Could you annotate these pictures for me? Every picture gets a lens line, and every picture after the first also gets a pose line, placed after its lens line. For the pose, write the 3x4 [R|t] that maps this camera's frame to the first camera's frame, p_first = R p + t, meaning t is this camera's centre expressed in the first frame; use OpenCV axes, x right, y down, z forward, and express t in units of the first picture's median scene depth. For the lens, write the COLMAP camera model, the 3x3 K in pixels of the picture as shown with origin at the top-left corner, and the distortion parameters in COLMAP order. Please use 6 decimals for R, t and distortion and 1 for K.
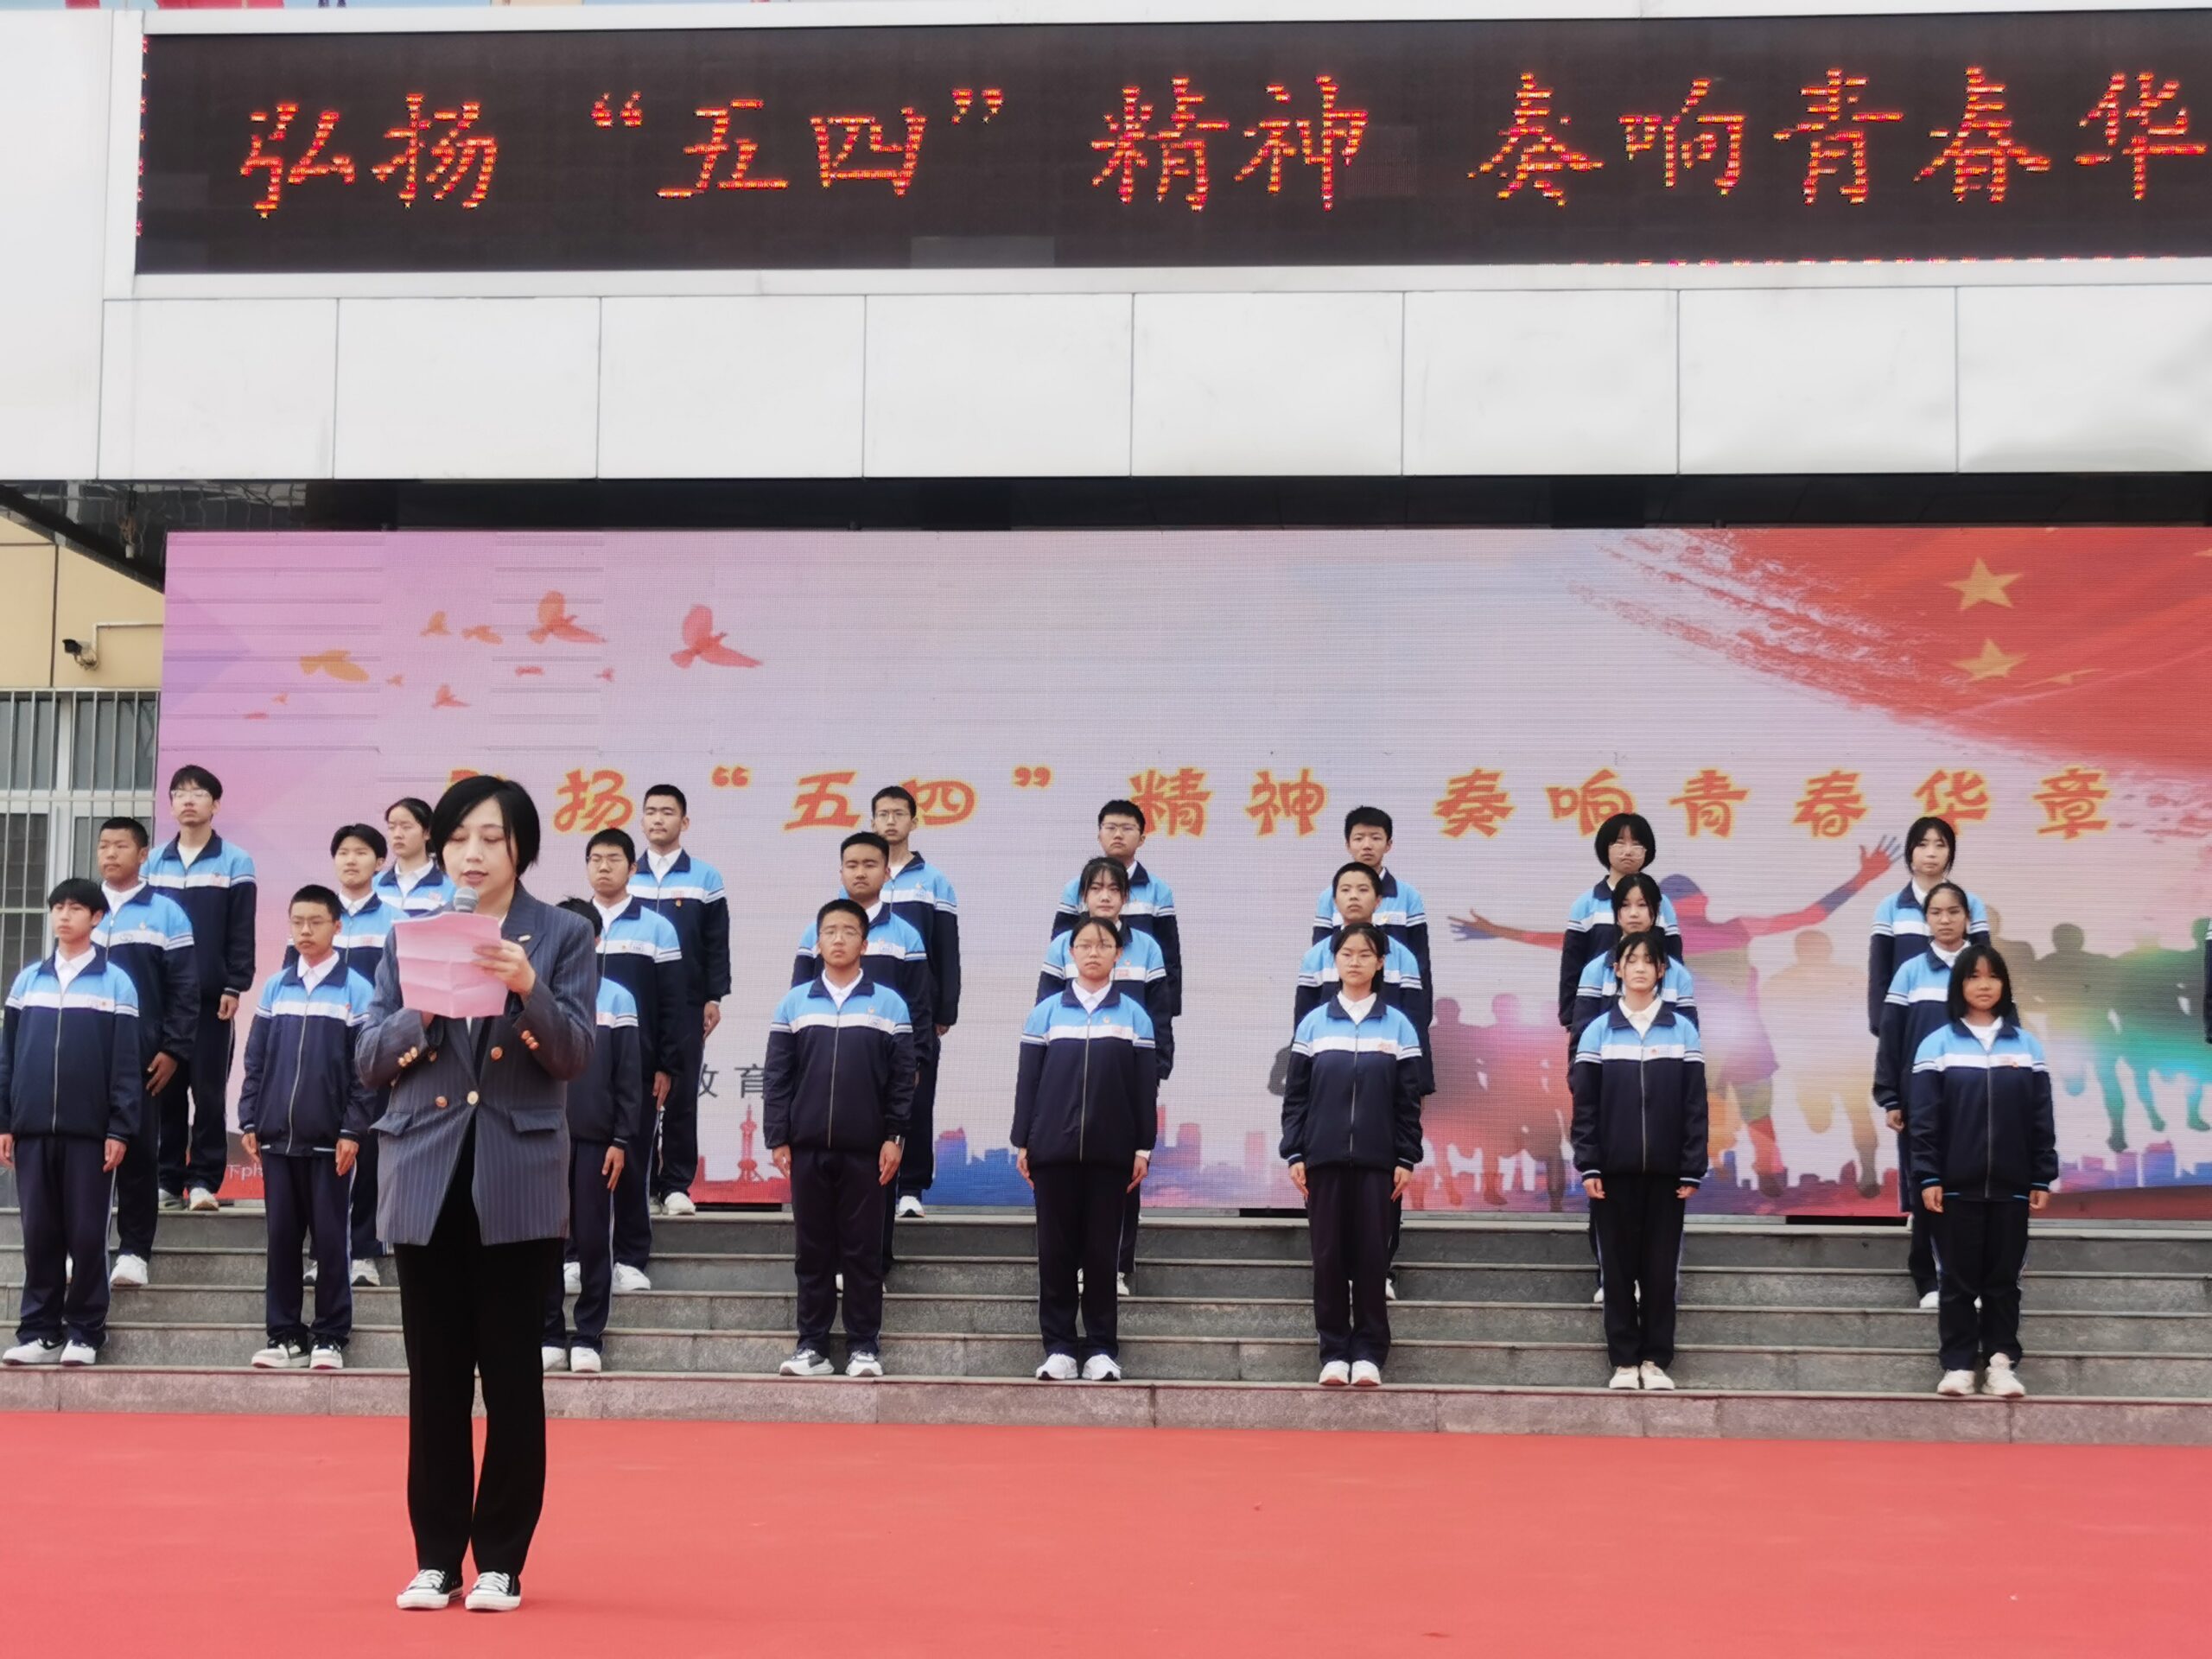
lens RADIAL K [[3842.6, 0, 1104.5], [0, 3842.6, 894.0], [0, 0, 1]] dist [0.031825, 0.000000]
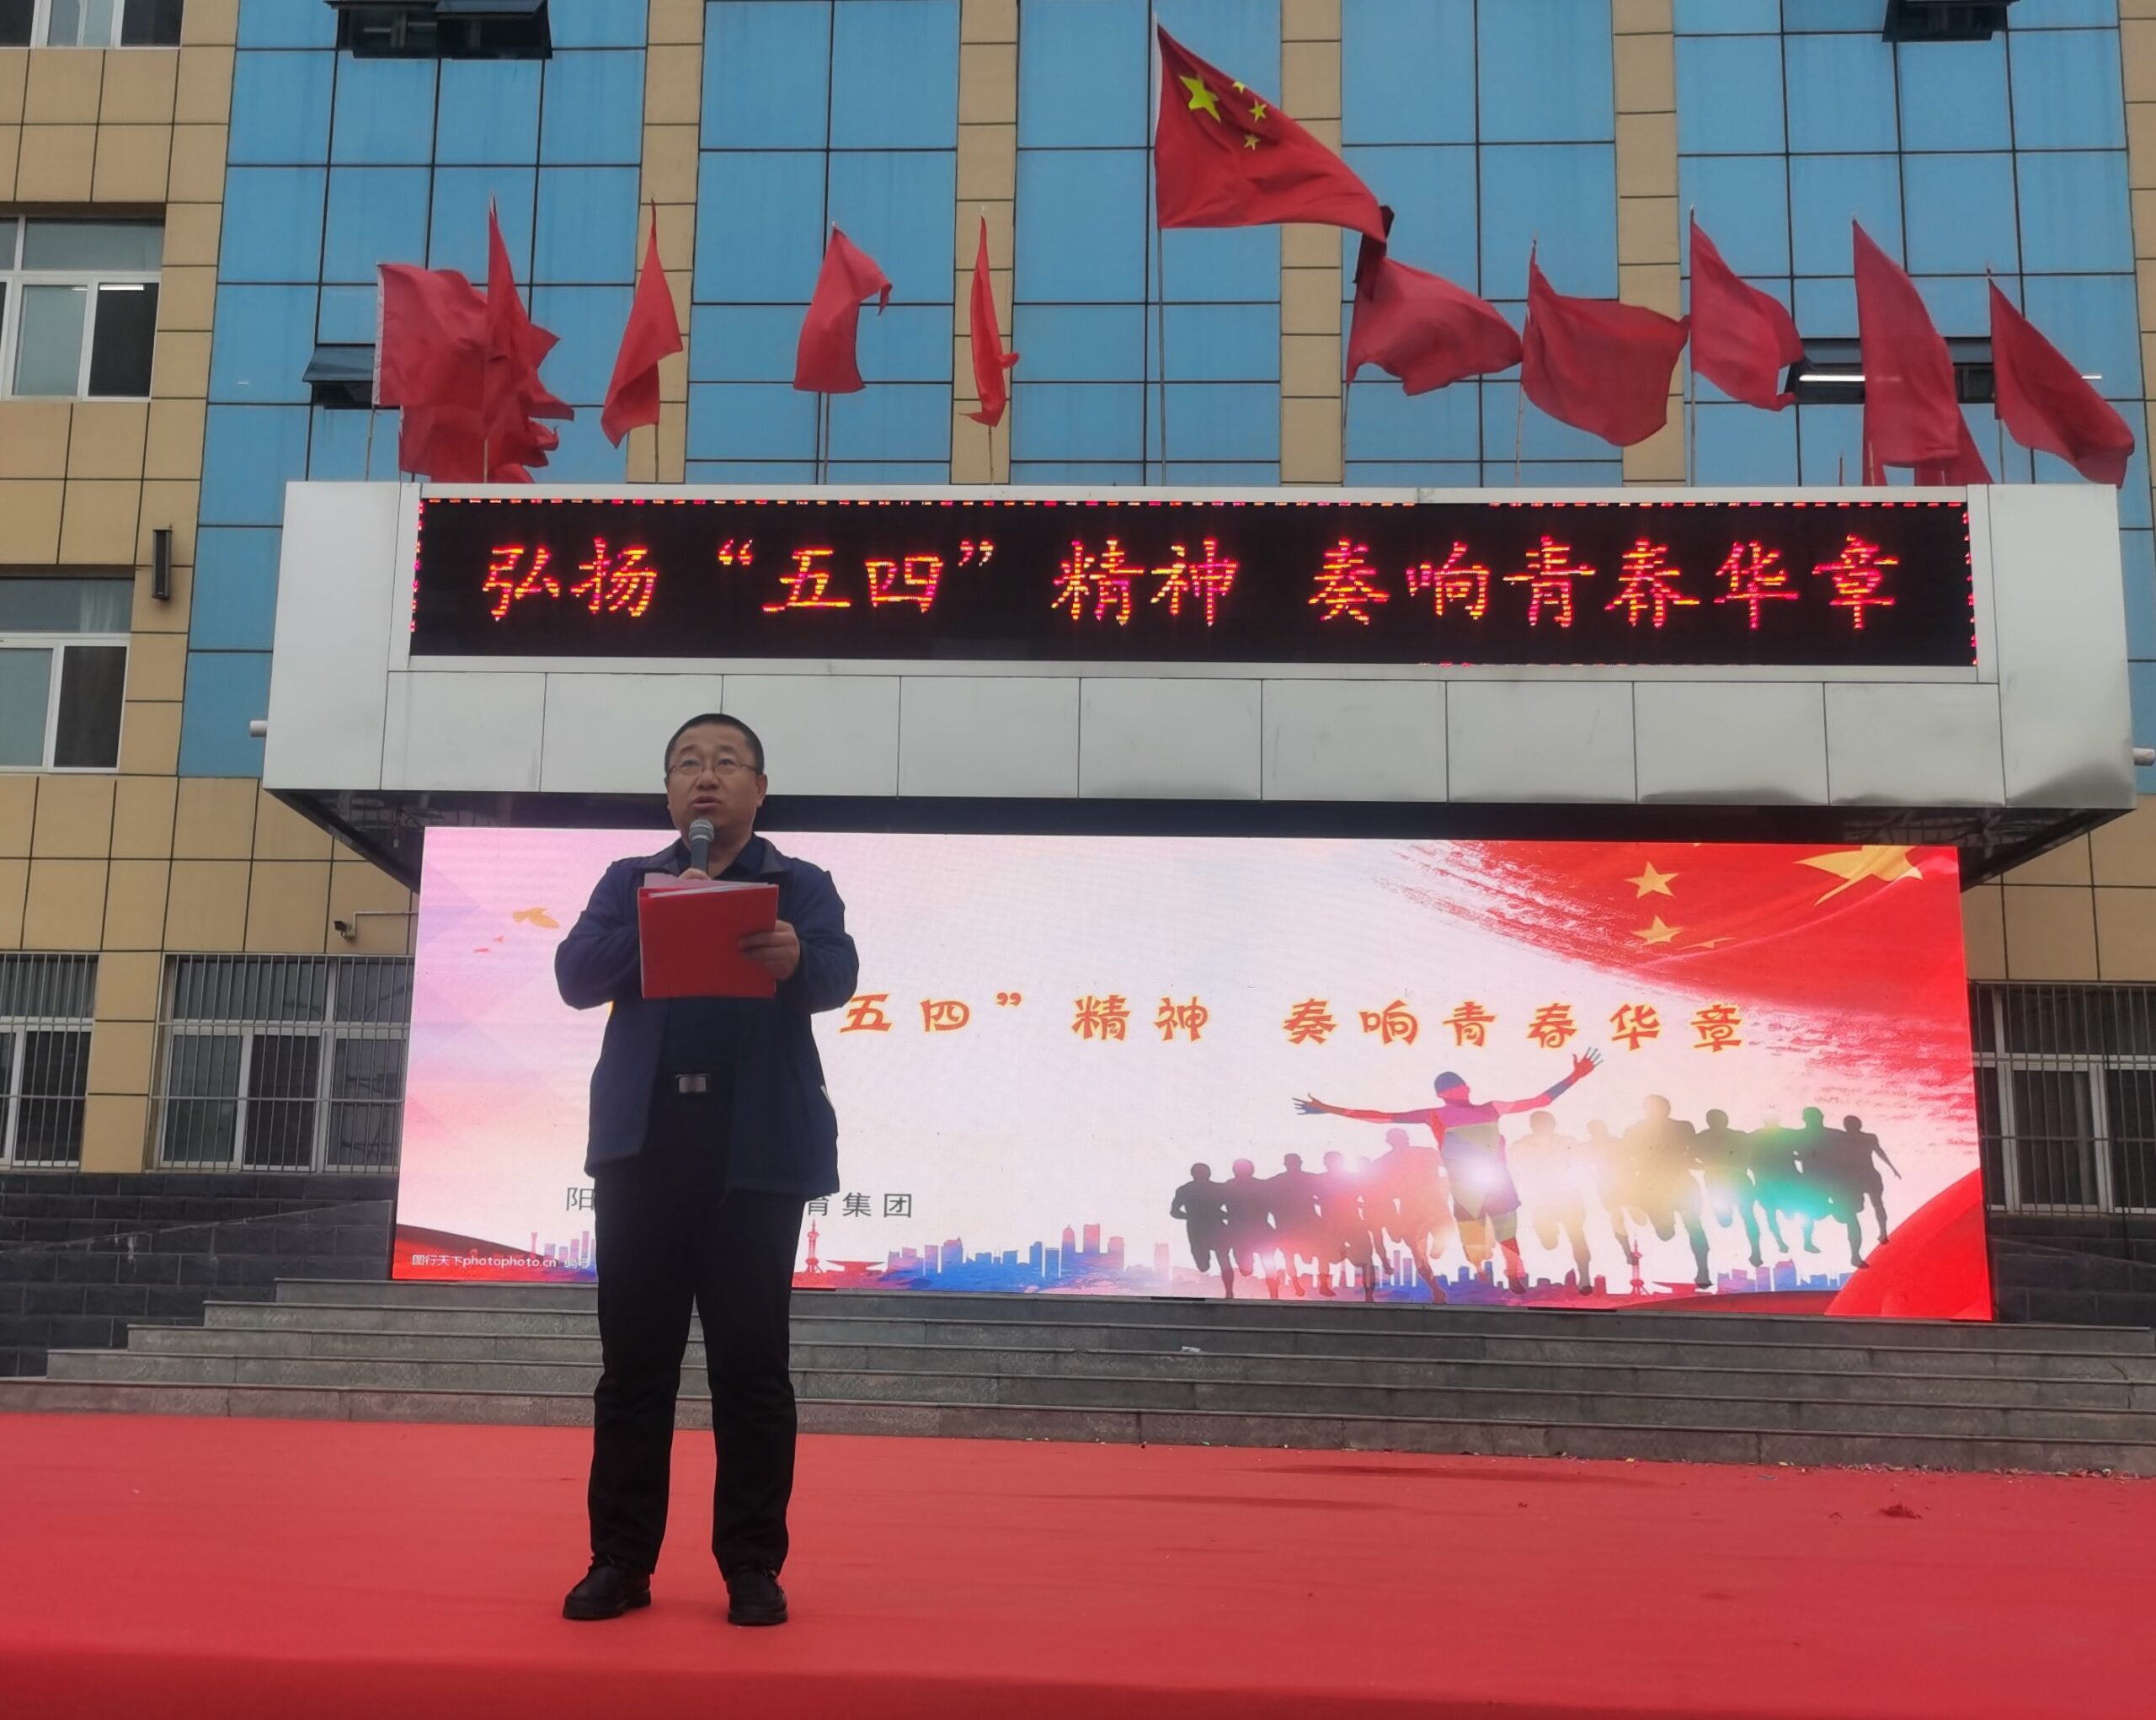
lens RADIAL K [[2216.7, 0, 914.2], [0, 2216.7, 965.2], [0, 0, 1]] dist [0.033903, 0.000000]
pose [[0.999656, 0.018030, 0.019028, -0.072409], [-0.016354, 0.996263, -0.084810, 0.029695], [-0.020486, 0.084470, 0.996215, 0.151878]]
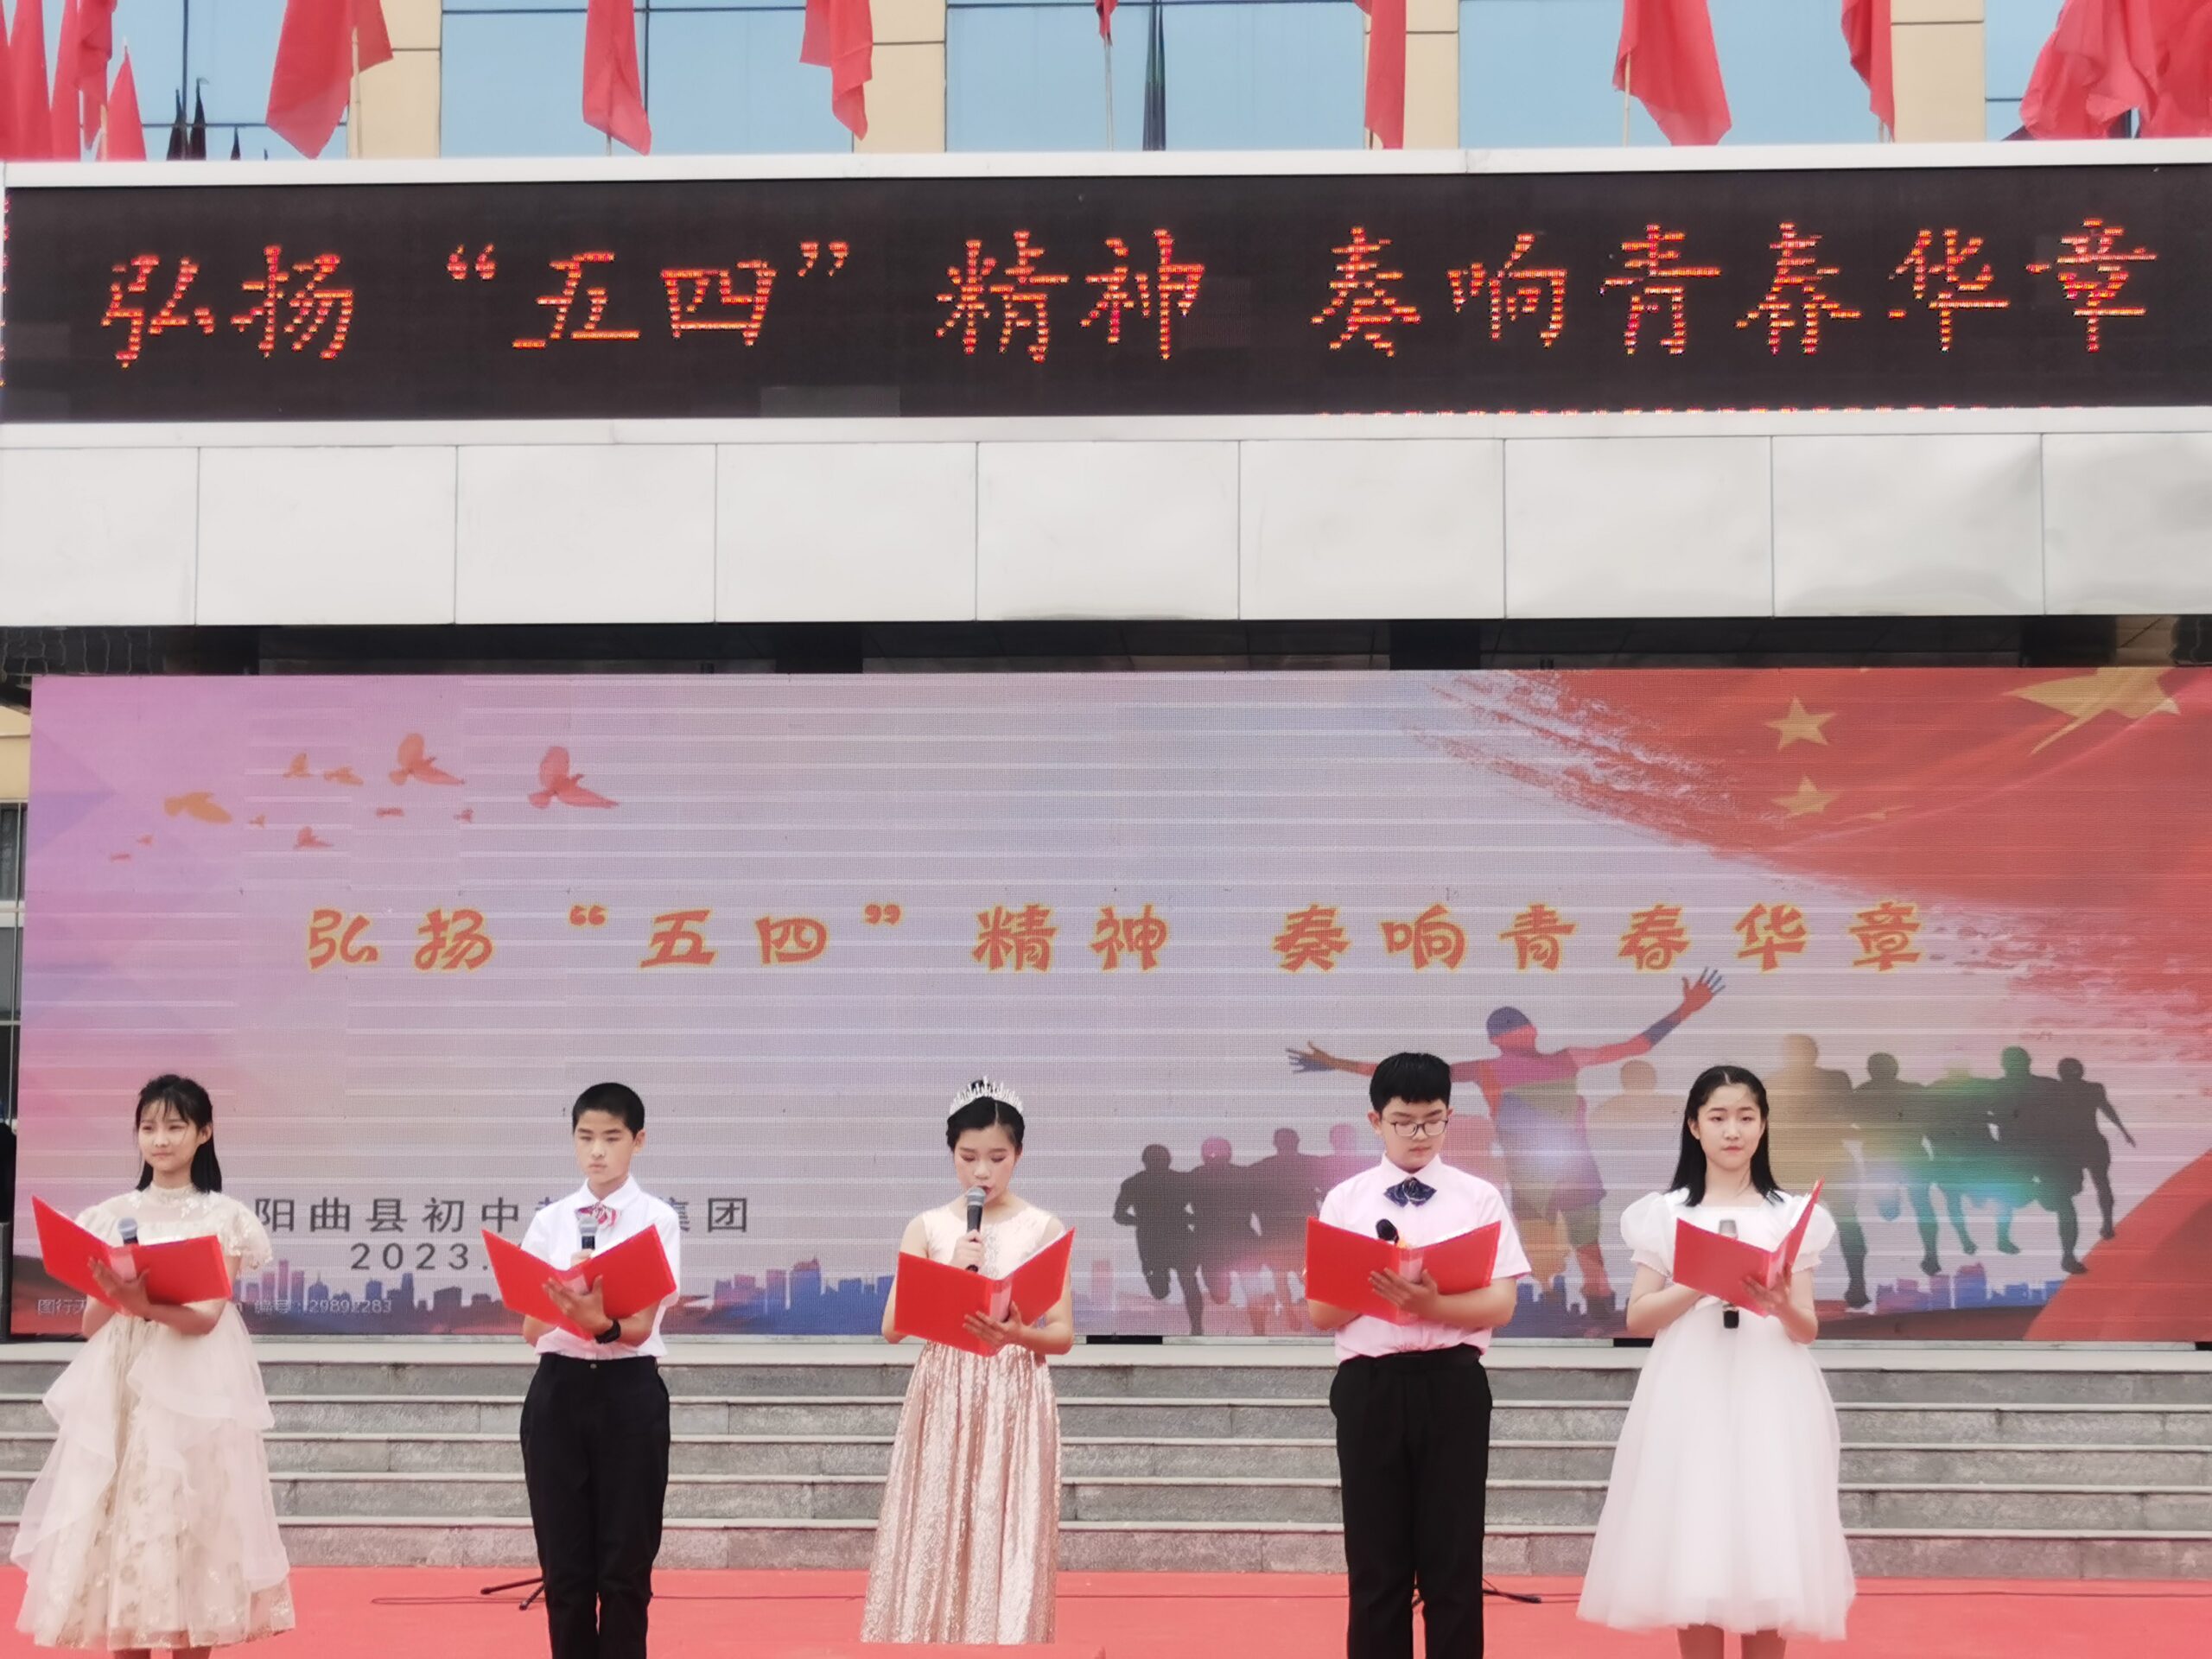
lens RADIAL K [[4068.1, 0, 1120.1], [0, 4068.1, 867.6], [0, 0, 1]] dist [0.036663, 0.000000]
pose [[0.999613, -0.007221, 0.026864, 0.015781], [0.007227, 0.999974, -0.000136, -0.042741], [-0.026862, 0.000330, 0.999639, -0.089458]]
